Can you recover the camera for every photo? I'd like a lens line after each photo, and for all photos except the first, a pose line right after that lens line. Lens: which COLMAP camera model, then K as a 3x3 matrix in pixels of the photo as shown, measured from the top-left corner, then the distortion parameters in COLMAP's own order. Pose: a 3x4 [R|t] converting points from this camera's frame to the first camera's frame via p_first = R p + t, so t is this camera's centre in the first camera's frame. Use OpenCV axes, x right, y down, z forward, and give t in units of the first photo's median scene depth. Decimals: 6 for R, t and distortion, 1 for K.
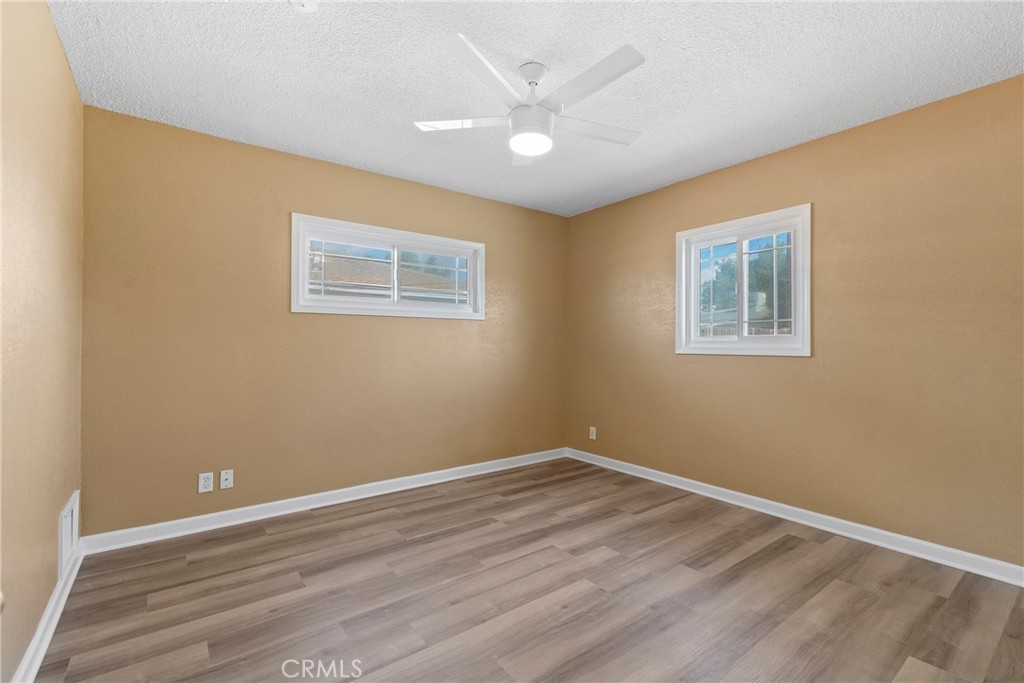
lens RADIAL K [[449.3, 0, 511.7], [0, 449.3, 342.2], [0, 0, 1]] dist [0.002517, -0.002255]
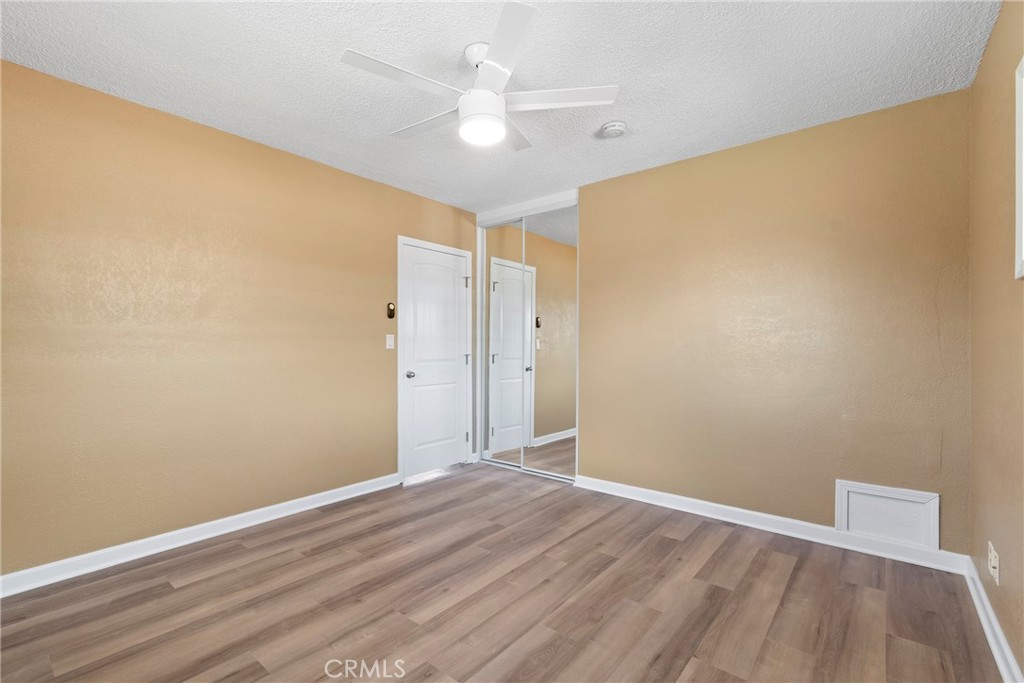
lens RADIAL K [[449.3, 0, 512.0], [0, 449.3, 345.7], [0, 0, 1]] dist [0.002517, -0.002255]
pose [[-0.971592, -0.005209, -0.236603, 0.198003], [-0.003285, 0.999958, -0.008527, 0.012784], [0.236637, -0.007507, -0.971569, 1.872087]]
